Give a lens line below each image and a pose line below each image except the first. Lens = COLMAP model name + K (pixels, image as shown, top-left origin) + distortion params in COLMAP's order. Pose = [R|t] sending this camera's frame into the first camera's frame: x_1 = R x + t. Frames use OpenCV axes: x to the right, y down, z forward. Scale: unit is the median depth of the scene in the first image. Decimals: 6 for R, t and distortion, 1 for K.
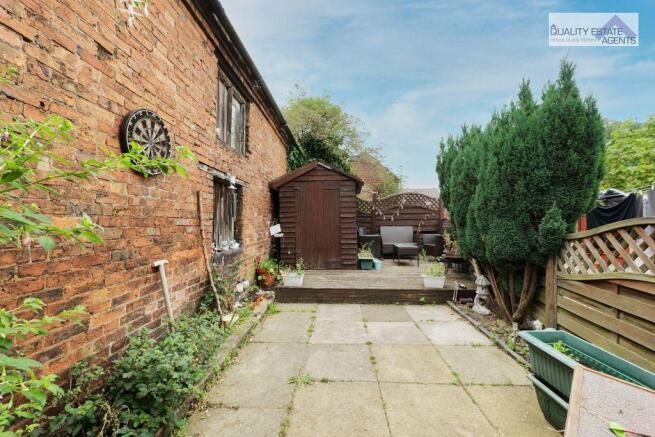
lens RADIAL K [[266.8, 0, 327.5], [0, 266.8, 218.5], [0, 0, 1]] dist [-0.000320, -0.000319]
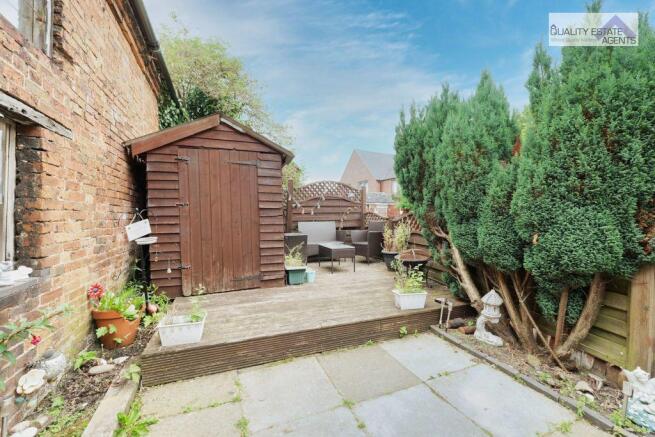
lens RADIAL K [[266.8, 0, 327.5], [0, 266.8, 218.5], [0, 0, 1]] dist [-0.000320, -0.000319]
pose [[0.911373, -0.005223, 0.411548, -0.072980], [-0.001886, 0.999856, 0.016864, 0.009382], [-0.411577, -0.016146, 0.911232, 0.369690]]
